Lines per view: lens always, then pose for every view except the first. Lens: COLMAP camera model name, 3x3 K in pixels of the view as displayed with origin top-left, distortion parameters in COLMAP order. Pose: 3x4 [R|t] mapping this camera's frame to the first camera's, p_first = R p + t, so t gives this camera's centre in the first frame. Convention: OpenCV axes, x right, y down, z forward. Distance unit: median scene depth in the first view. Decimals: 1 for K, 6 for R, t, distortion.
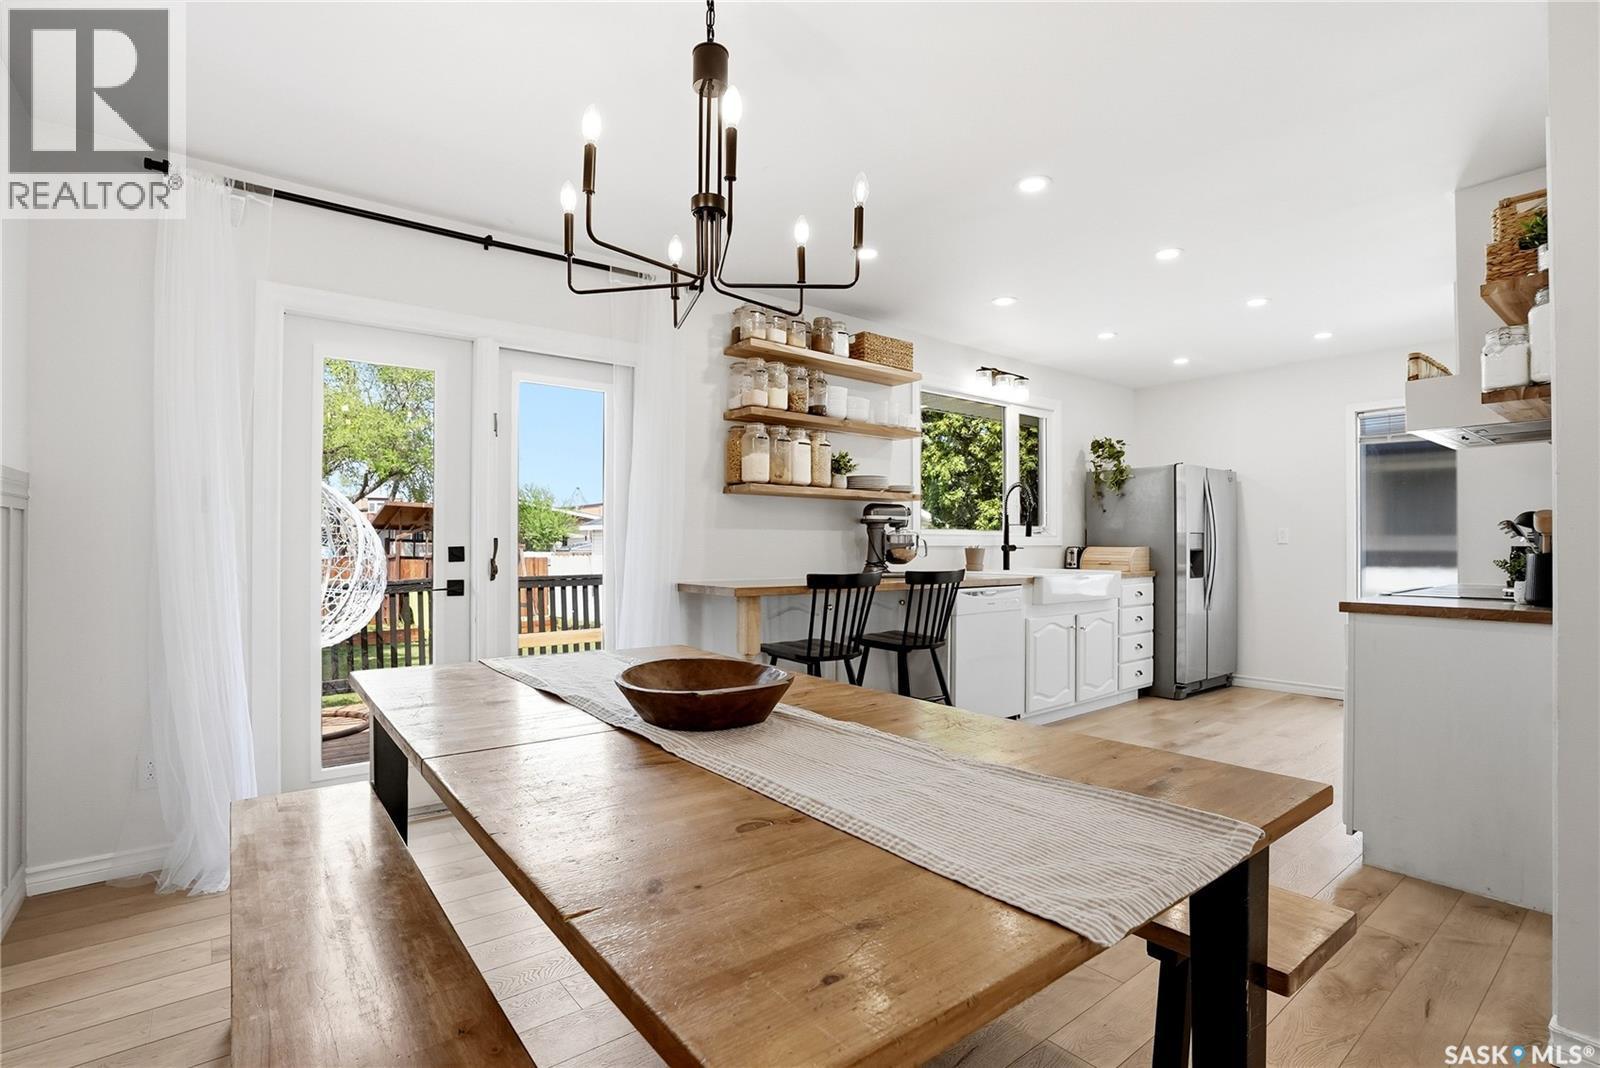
lens RADIAL K [[749.9, 0, 795.5], [0, 749.9, 543.0], [0, 0, 1]] dist [-0.002324, -0.000098]
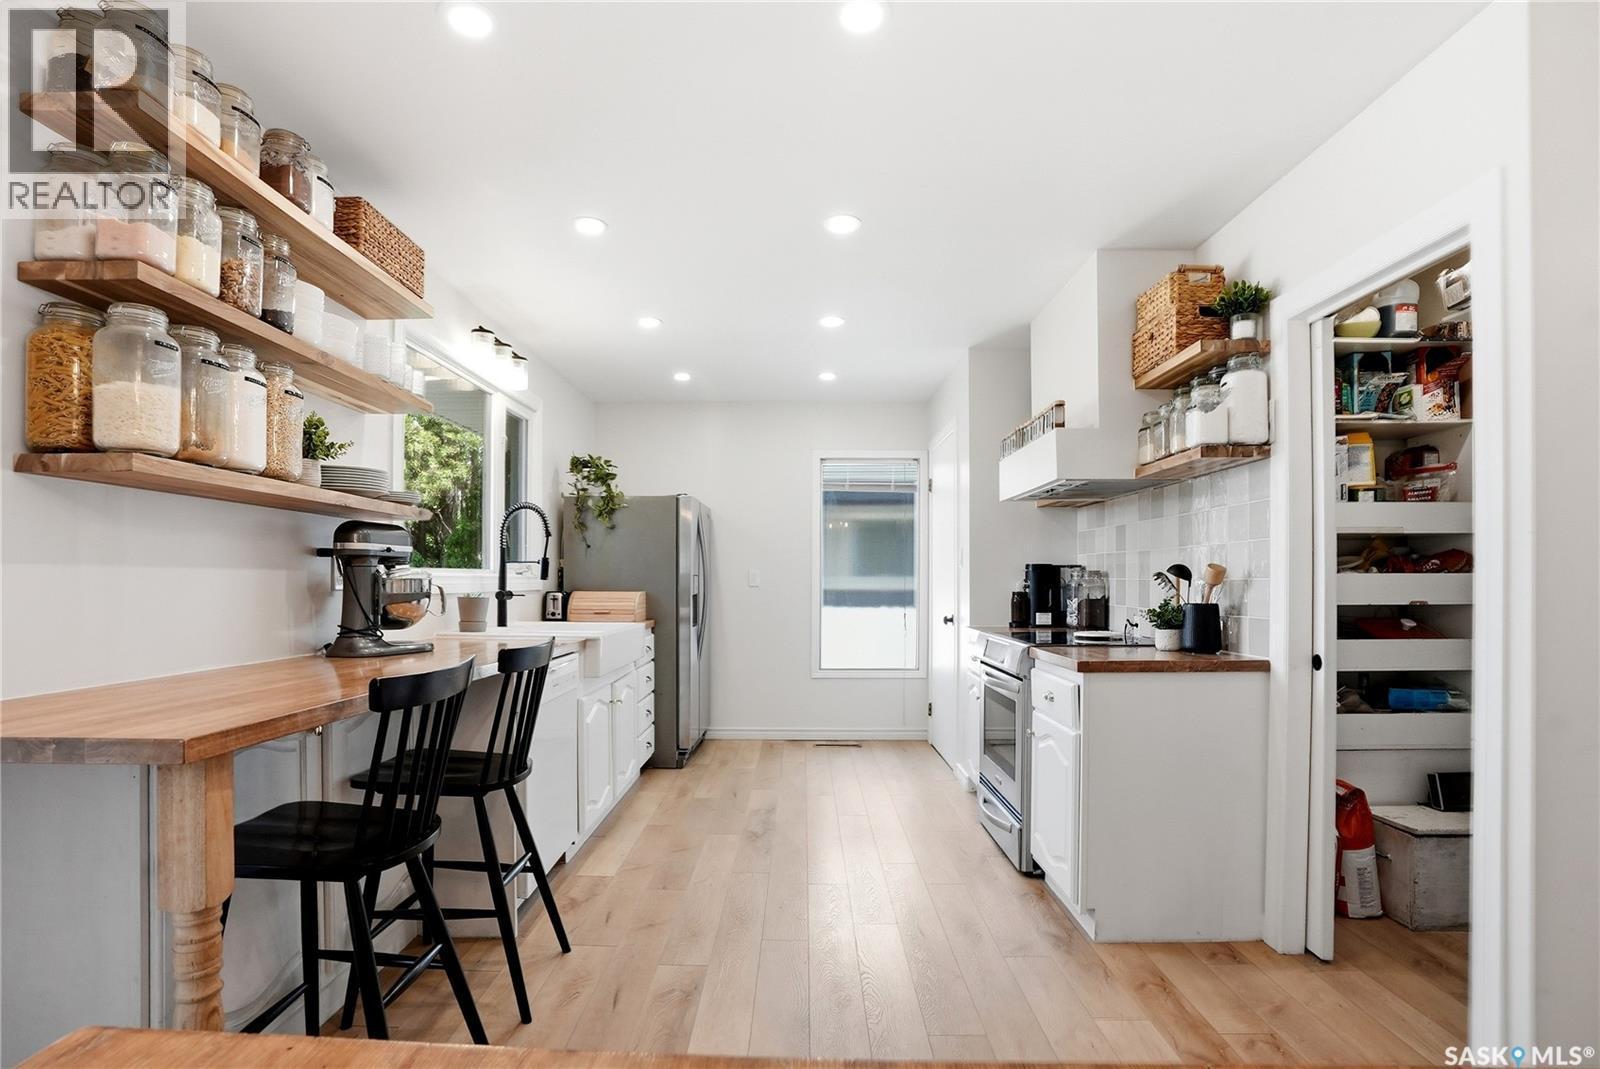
lens RADIAL K [[789.1, 0, 793.1], [0, 789.1, 579.1], [0, 0, 1]] dist [-0.012990, -0.000552]
pose [[0.635858, 0.000477, 0.771806, -0.131558], [-0.001344, 0.999999, 0.000489, -0.010916], [-0.771805, -0.001349, 0.635858, 0.387822]]
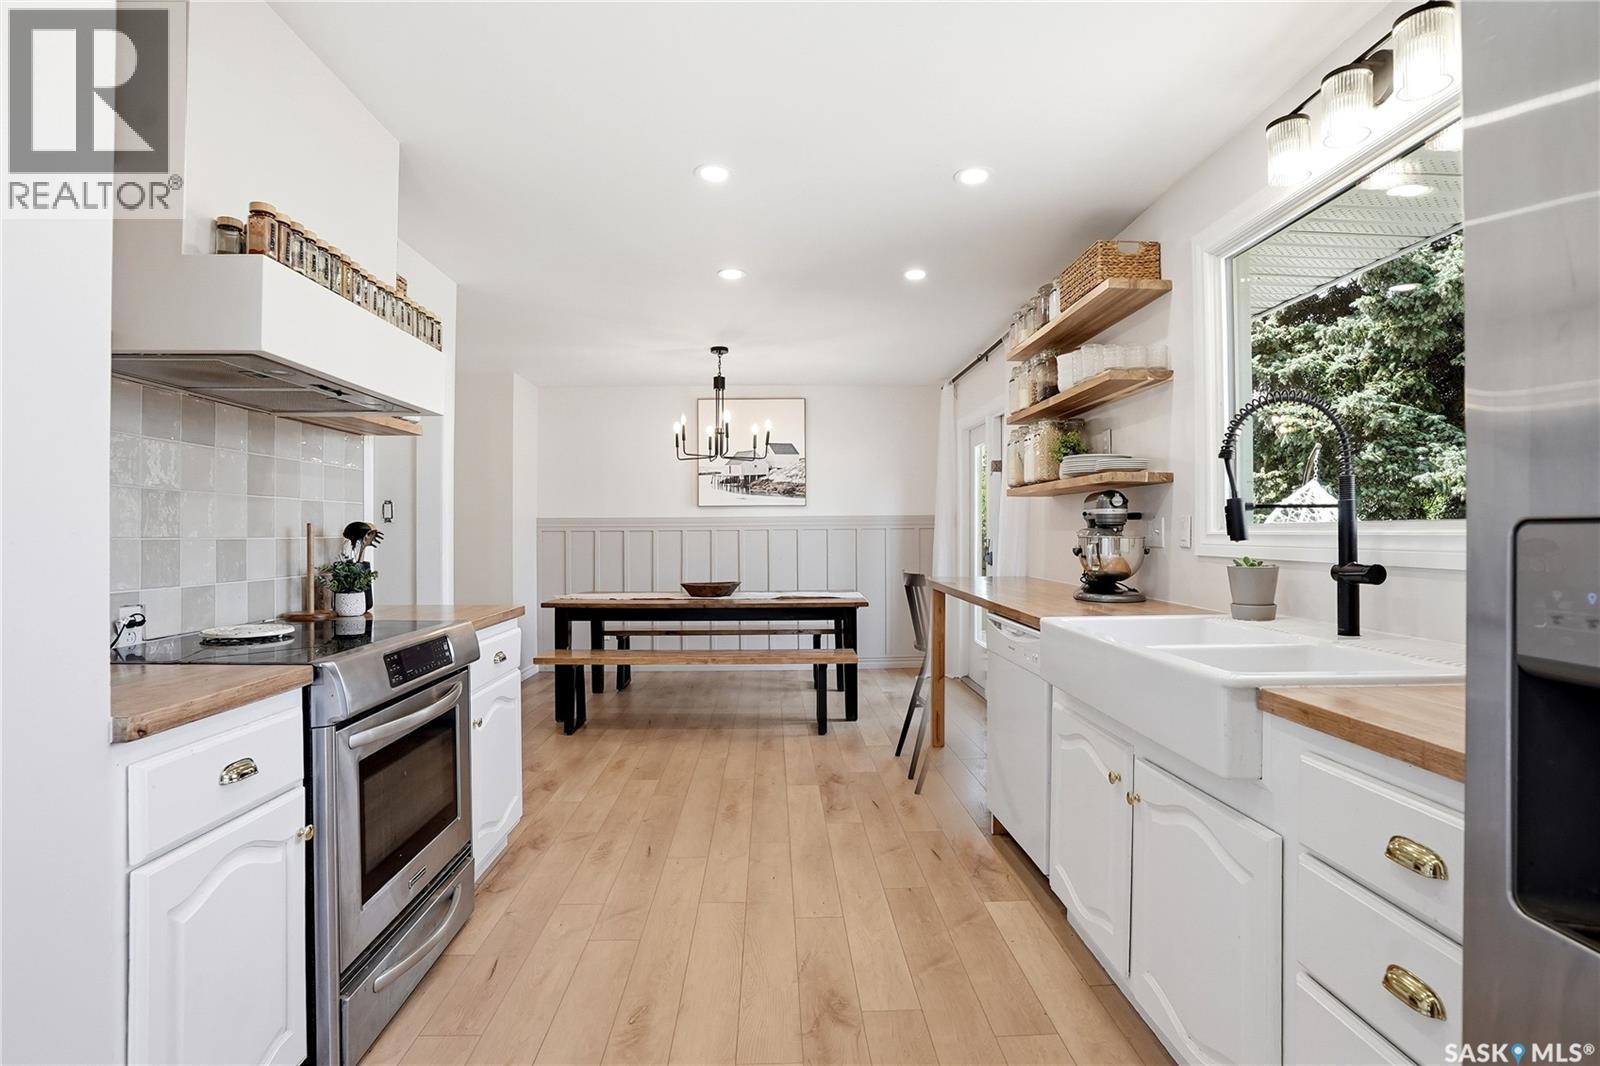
lens RADIAL K [[743.9, 0, 800.0], [0, 743.9, 533.0], [0, 0, 1]] dist [-0.002516, -0.000052]
pose [[-0.595895, 0.000574, -0.803062, 0.828739], [0.001011, 0.999999, -0.000035, -0.014361], [0.803061, -0.000833, -0.595896, 1.178579]]
